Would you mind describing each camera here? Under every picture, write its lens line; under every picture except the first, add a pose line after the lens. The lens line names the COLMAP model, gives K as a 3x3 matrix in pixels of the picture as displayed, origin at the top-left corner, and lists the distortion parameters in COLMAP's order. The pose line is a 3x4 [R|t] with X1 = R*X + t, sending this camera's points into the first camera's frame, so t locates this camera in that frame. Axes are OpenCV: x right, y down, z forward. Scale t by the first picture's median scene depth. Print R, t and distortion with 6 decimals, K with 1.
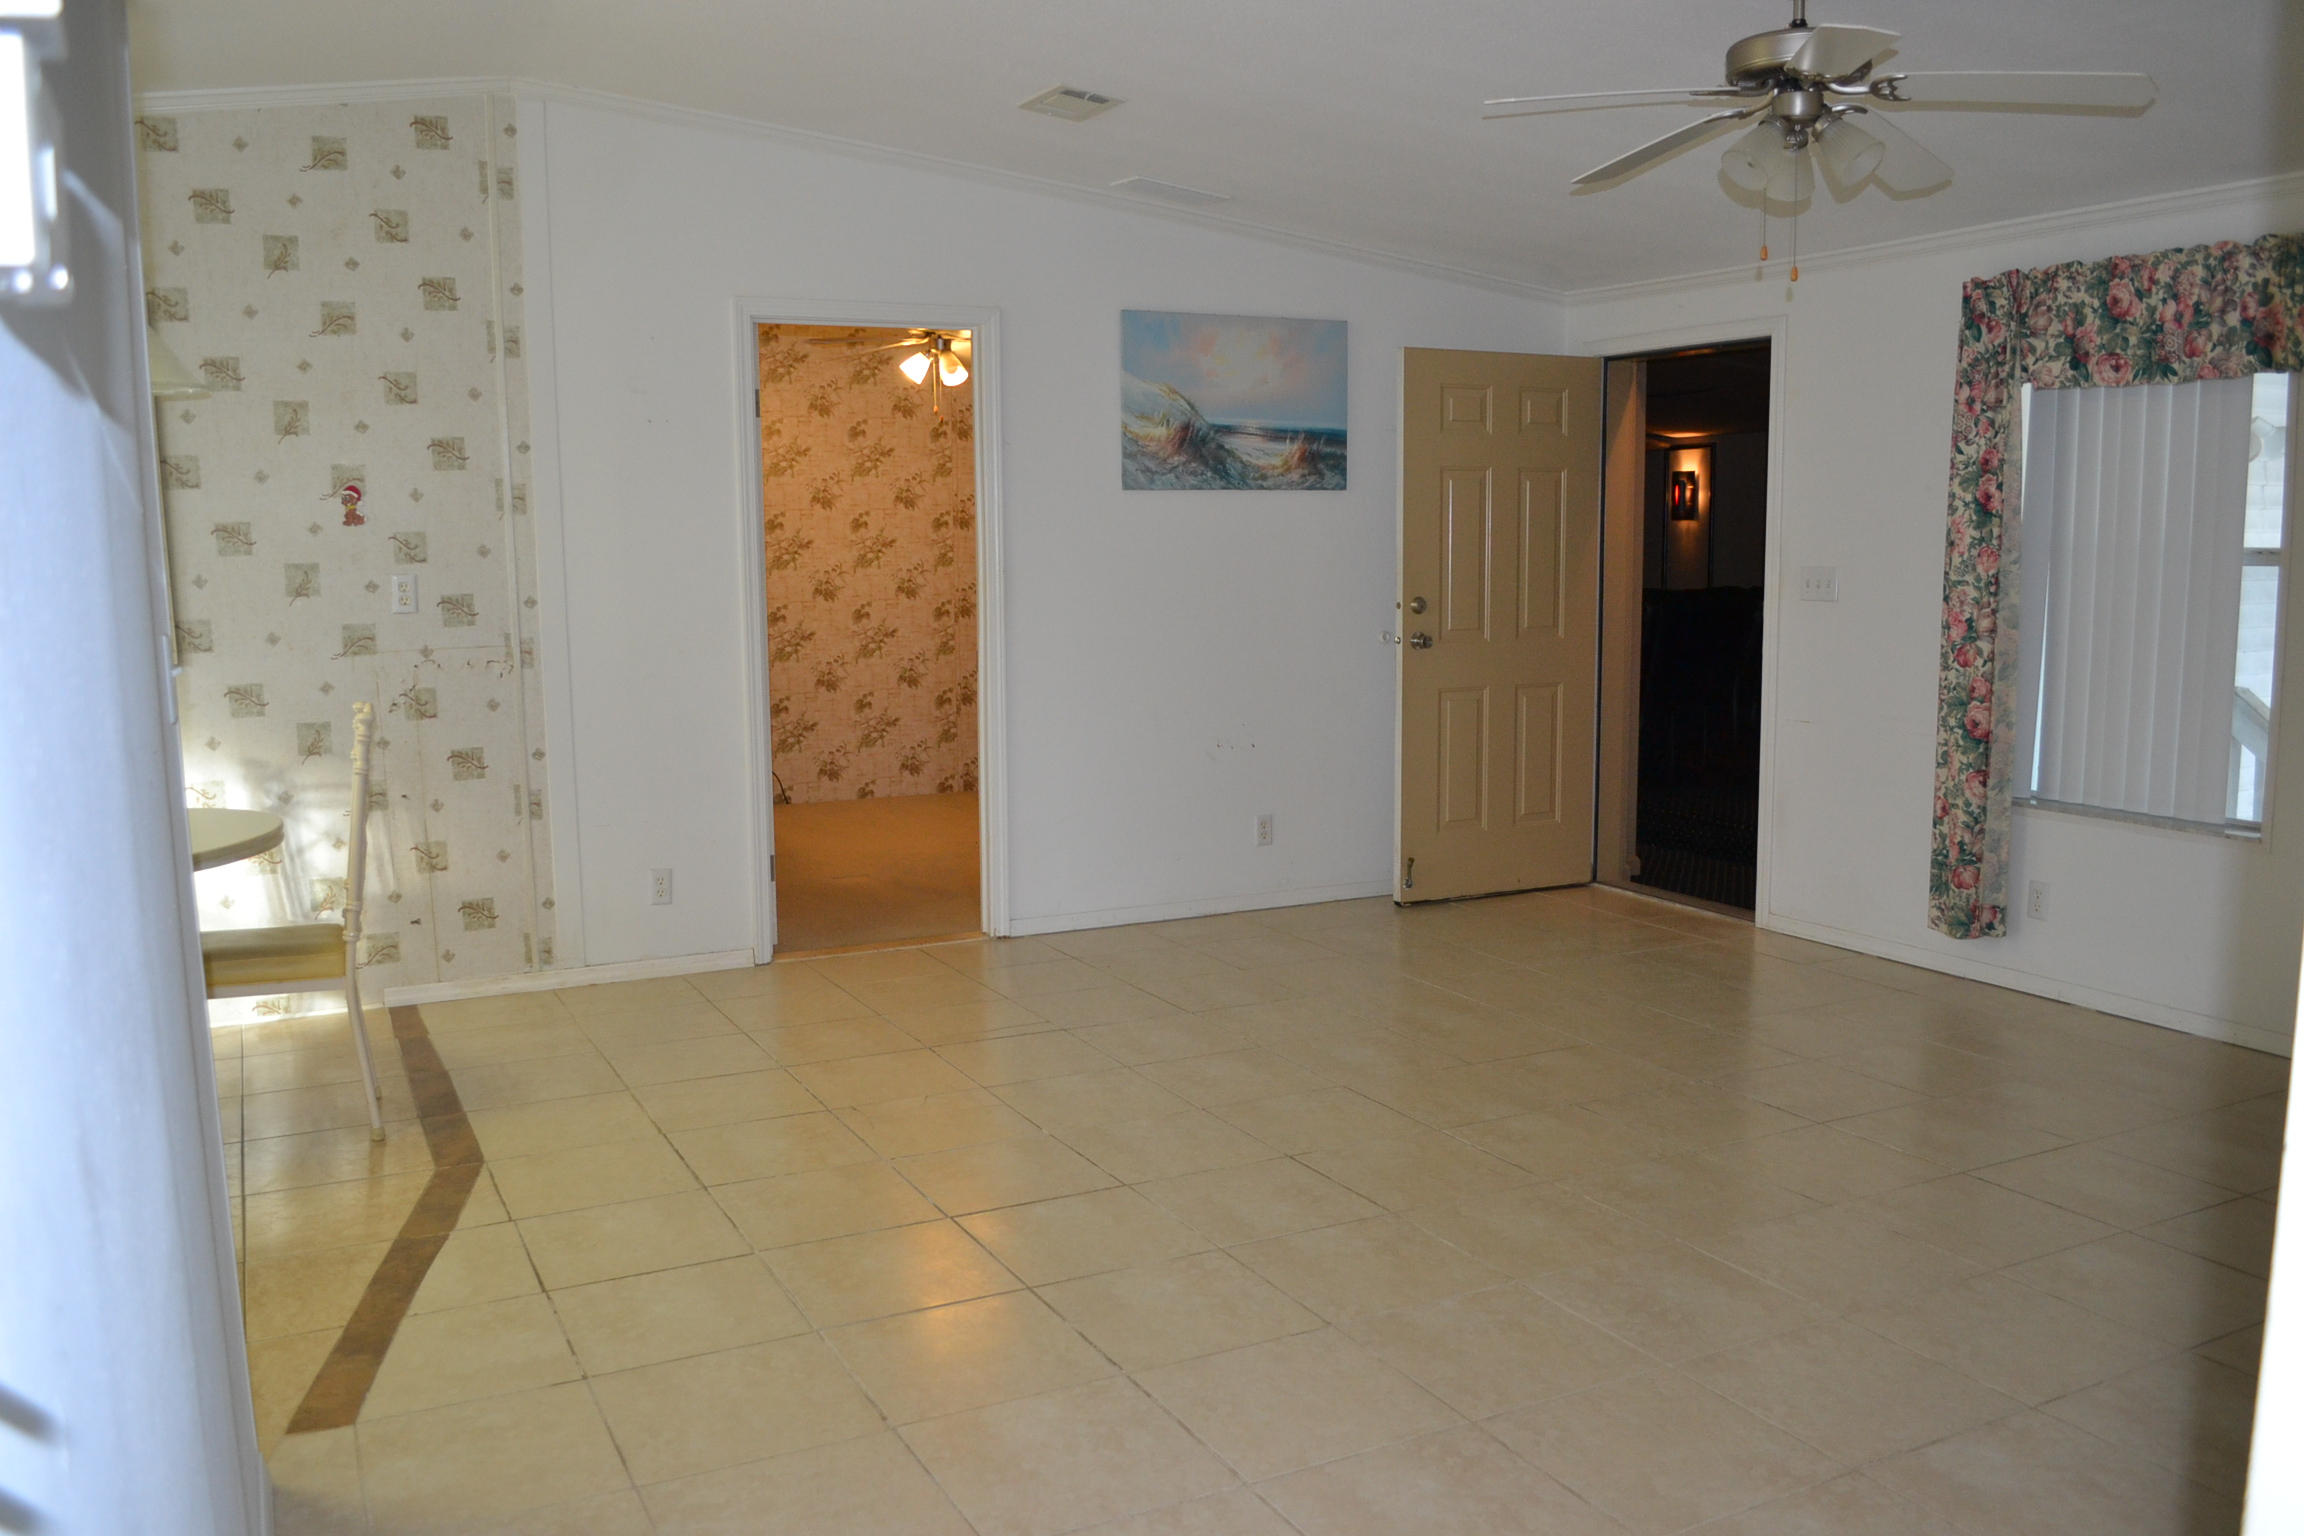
lens RADIAL K [[1835.7, 0, 1135.5], [0, 1835.7, 800.1], [0, 0, 1]] dist [-0.081295, 0.008468]
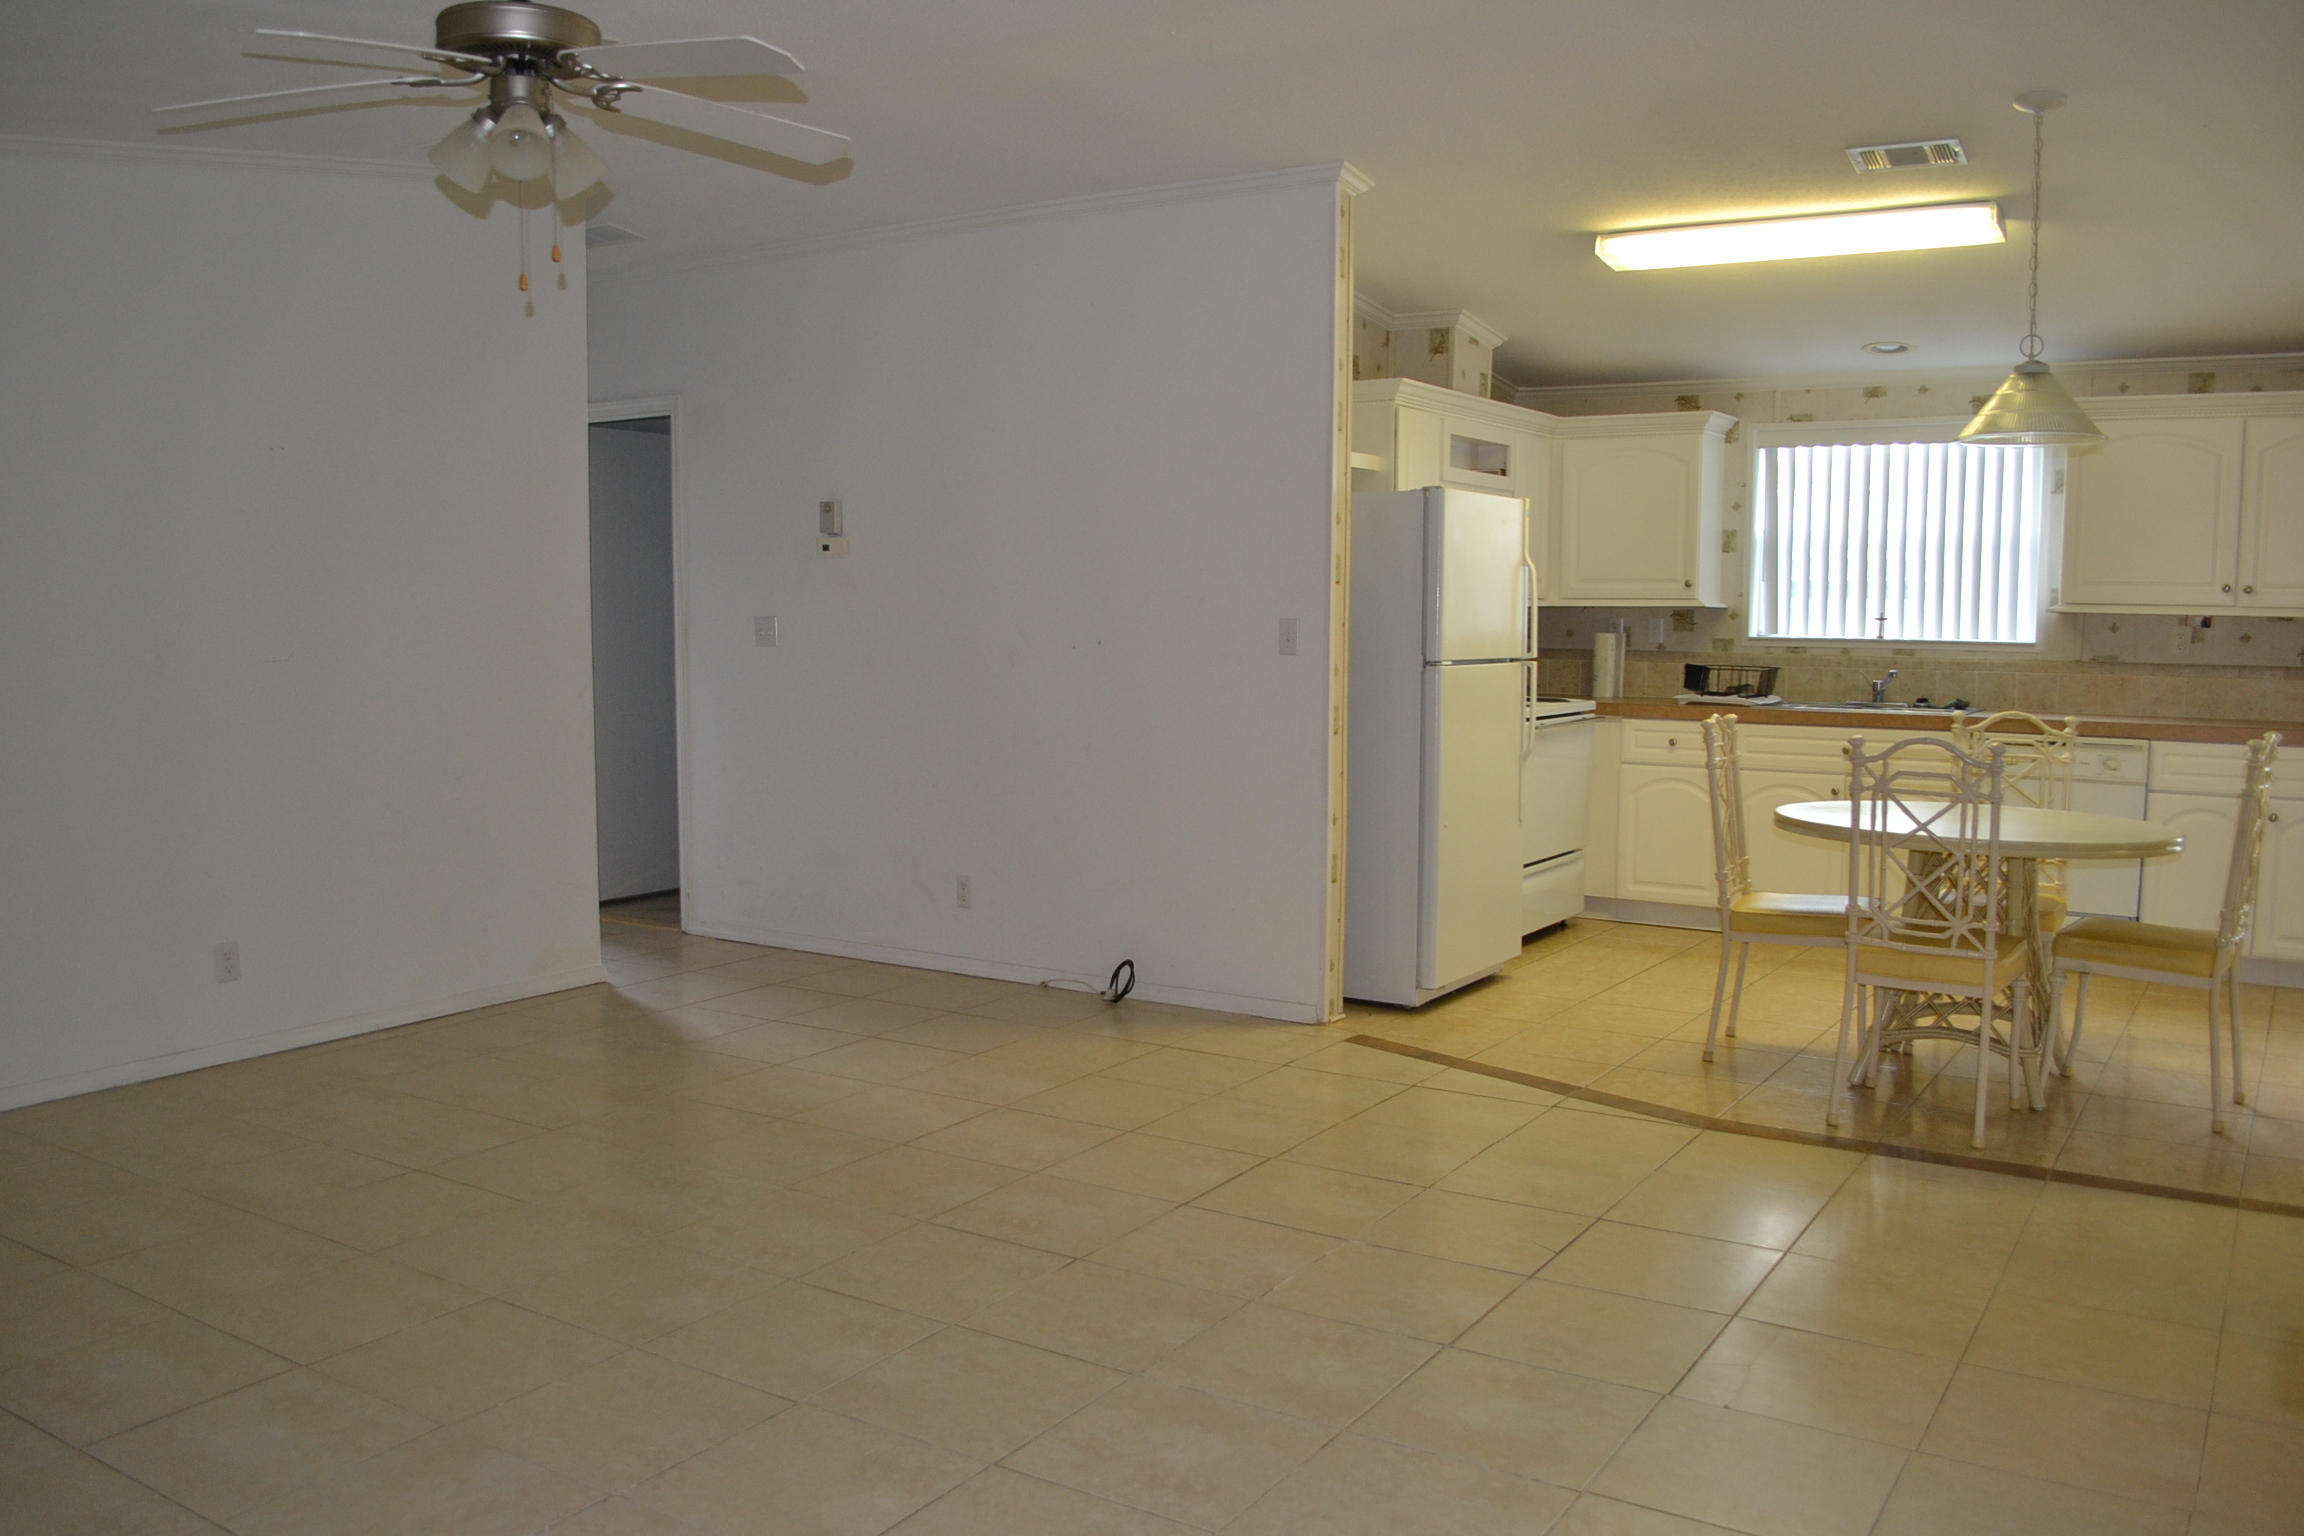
lens RADIAL K [[1841.4, 0, 1137.9], [0, 1841.4, 797.6], [0, 0, 1]] dist [-0.082899, 0.009854]
pose [[-0.864449, 0.065720, -0.498407, 0.518574], [-0.063369, 0.969265, 0.237717, -0.257910], [0.498711, 0.237077, -0.833715, 1.792970]]
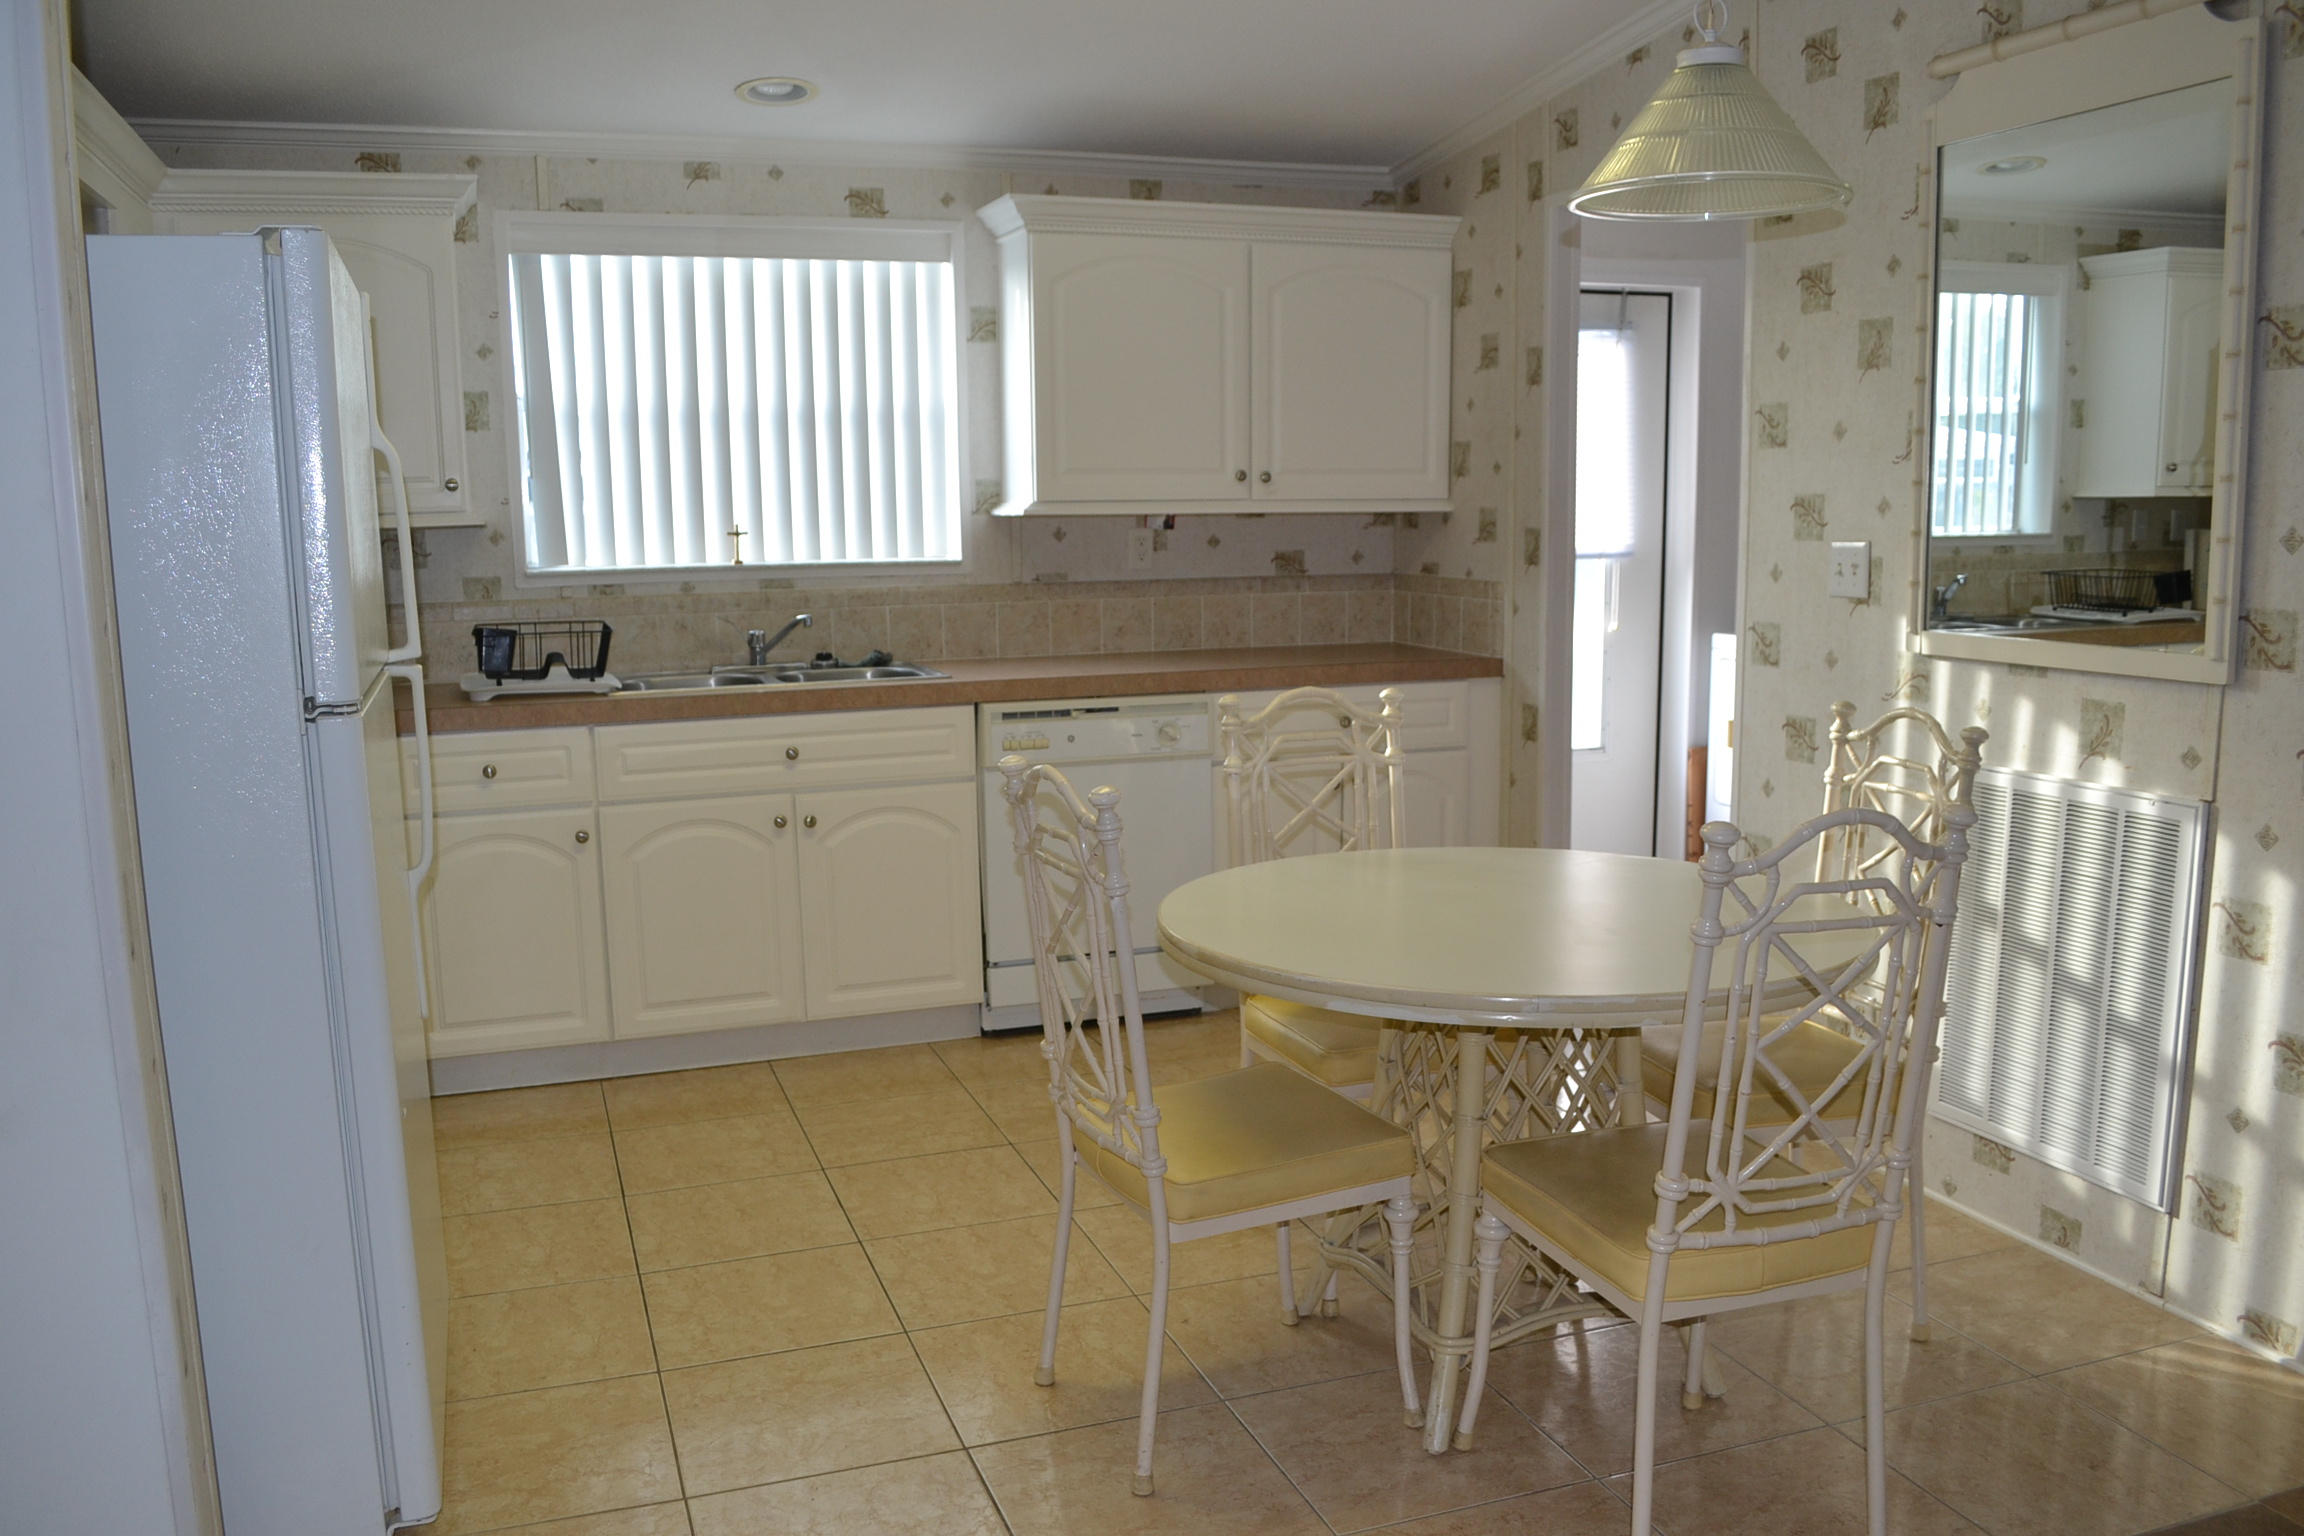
lens RADIAL K [[1835.7, 0, 1135.5], [0, 1835.7, 800.1], [0, 0, 1]] dist [-0.081295, 0.008468]
pose [[-0.119472, 0.183354, -0.975760, 0.073793], [-0.130922, 0.971308, 0.198548, -0.139428], [0.984168, 0.151469, -0.092039, 0.942088]]
